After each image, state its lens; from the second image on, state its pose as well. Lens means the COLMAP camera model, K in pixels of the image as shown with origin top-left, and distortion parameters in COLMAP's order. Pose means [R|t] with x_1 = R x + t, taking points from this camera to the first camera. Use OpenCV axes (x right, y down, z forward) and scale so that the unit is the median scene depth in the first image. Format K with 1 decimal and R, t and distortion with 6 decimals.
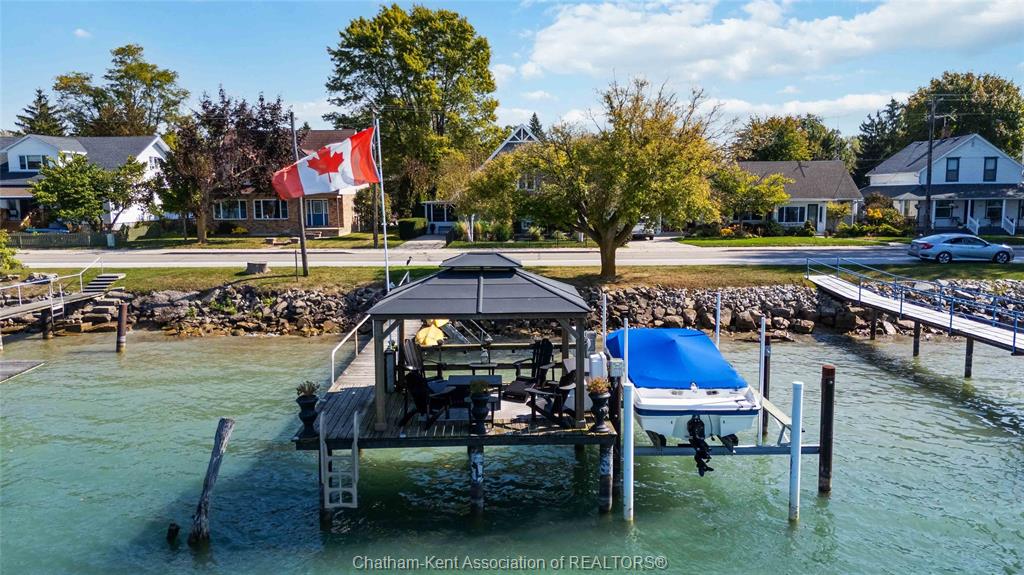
lens RADIAL K [[751.5, 0, 513.5], [0, 751.5, 301.8], [0, 0, 1]] dist [0.084197, -0.090803]
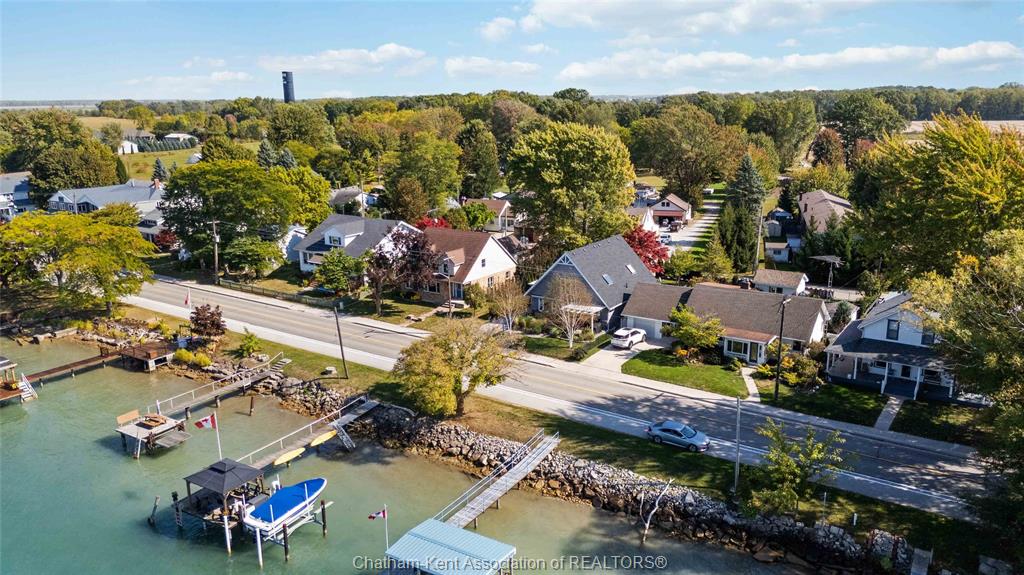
lens RADIAL K [[758.4, 0, 512.0], [0, 758.4, 287.5], [0, 0, 1]] dist [0.094613, -0.093849]
pose [[0.844399, 0.127095, -0.520420, 0.788565], [-0.071710, 0.989523, 0.125306, -0.392405], [0.530893, -0.068489, 0.844667, -0.337325]]
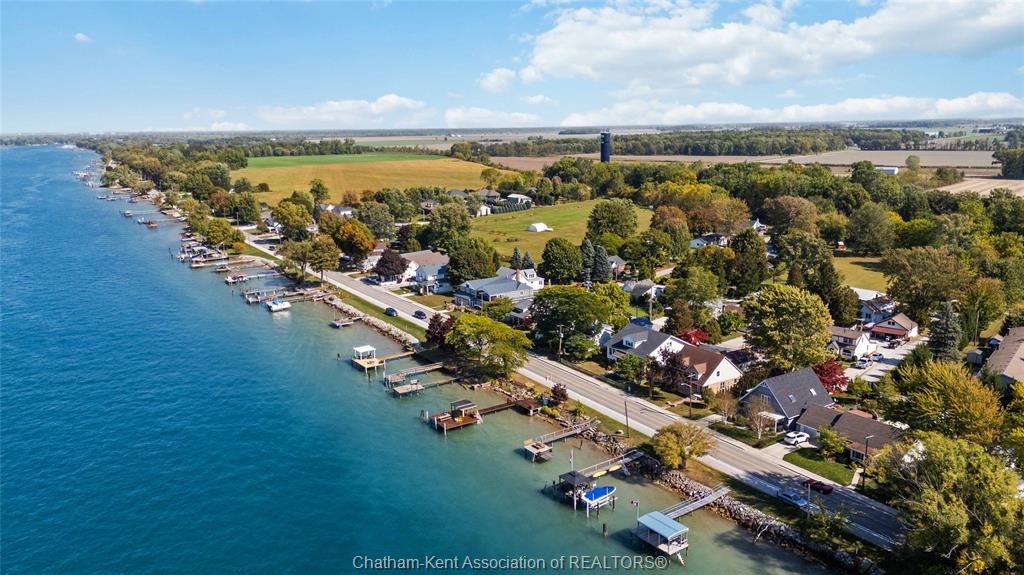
lens RADIAL K [[758.4, 0, 512.0], [0, 758.4, 287.5], [0, 0, 1]] dist [0.094613, -0.093849]
pose [[0.576627, 0.169757, -0.799177, 1.660015], [-0.108247, 0.985426, 0.131216, -0.867444], [0.809805, 0.010846, 0.586599, -1.256506]]
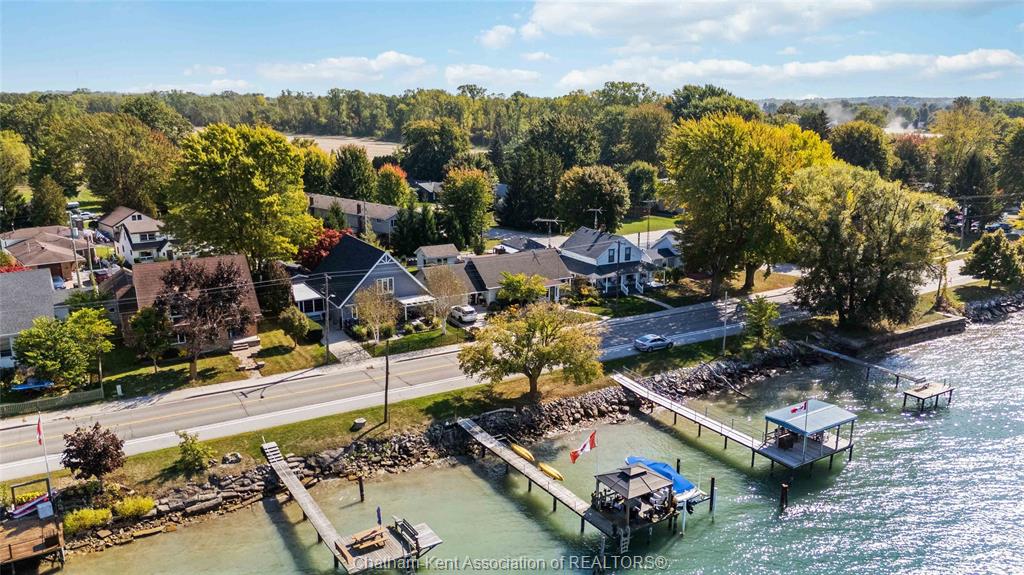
lens RADIAL K [[758.4, 0, 512.0], [0, 758.4, 287.5], [0, 0, 1]] dist [0.094613, -0.093849]
pose [[0.843922, -0.114906, 0.524016, -0.638154], [0.063169, 0.991281, 0.115634, -0.368735], [-0.532734, -0.064484, 0.843822, -0.444183]]
